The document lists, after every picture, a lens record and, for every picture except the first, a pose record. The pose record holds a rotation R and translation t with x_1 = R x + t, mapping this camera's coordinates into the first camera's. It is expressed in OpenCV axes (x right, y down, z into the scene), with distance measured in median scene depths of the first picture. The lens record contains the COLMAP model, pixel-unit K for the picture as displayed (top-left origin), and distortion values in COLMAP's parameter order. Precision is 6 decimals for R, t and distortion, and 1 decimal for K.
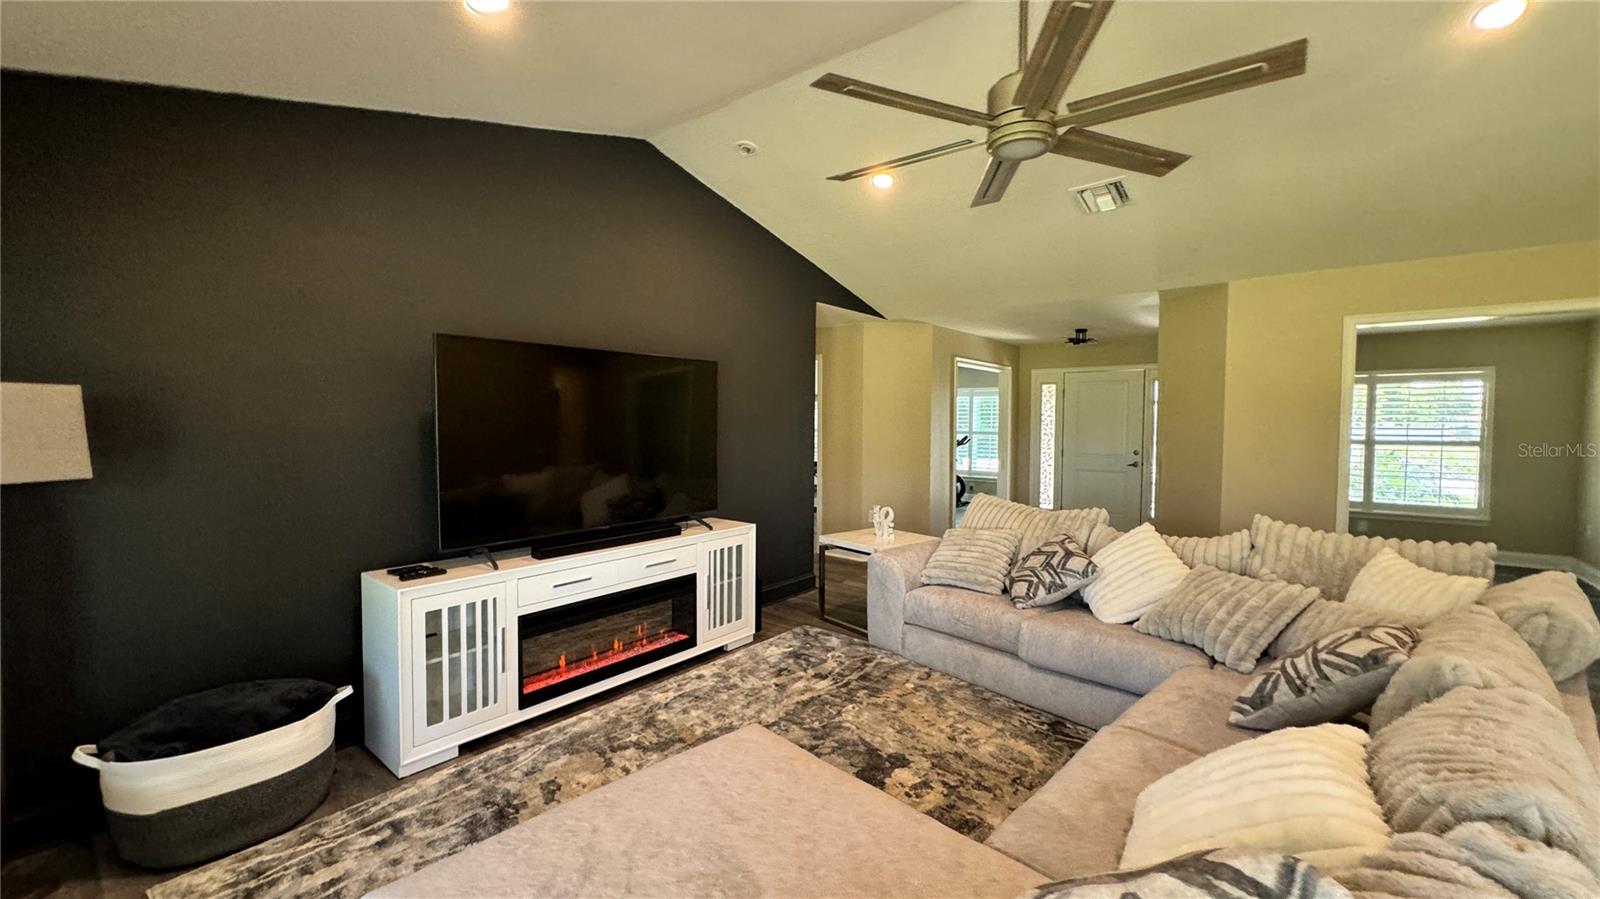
lens RADIAL K [[655.8, 0, 802.1], [0, 655.8, 451.0], [0, 0, 1]] dist [0.000551, 0.000098]
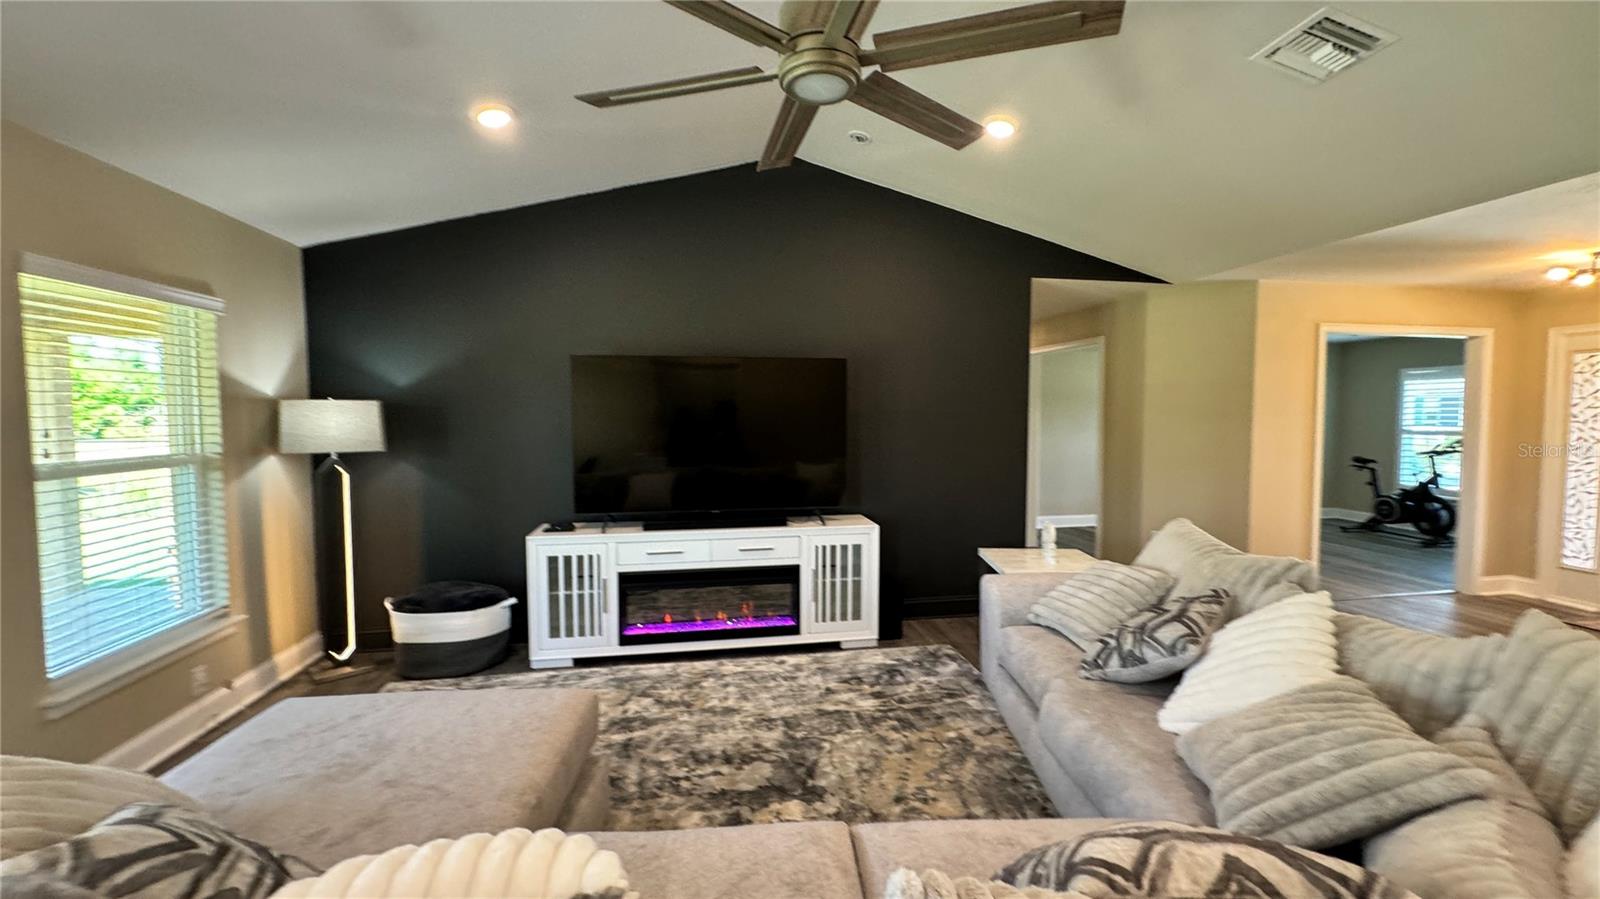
lens RADIAL K [[655.8, 0, 800.2], [0, 655.8, 452.2], [0, 0, 1]] dist [0.000551, 0.000098]
pose [[0.741130, 0.035011, -0.670448, 0.577165], [-0.027665, 0.999384, 0.021606, -0.016319], [0.670791, 0.002535, 0.741642, 0.248626]]
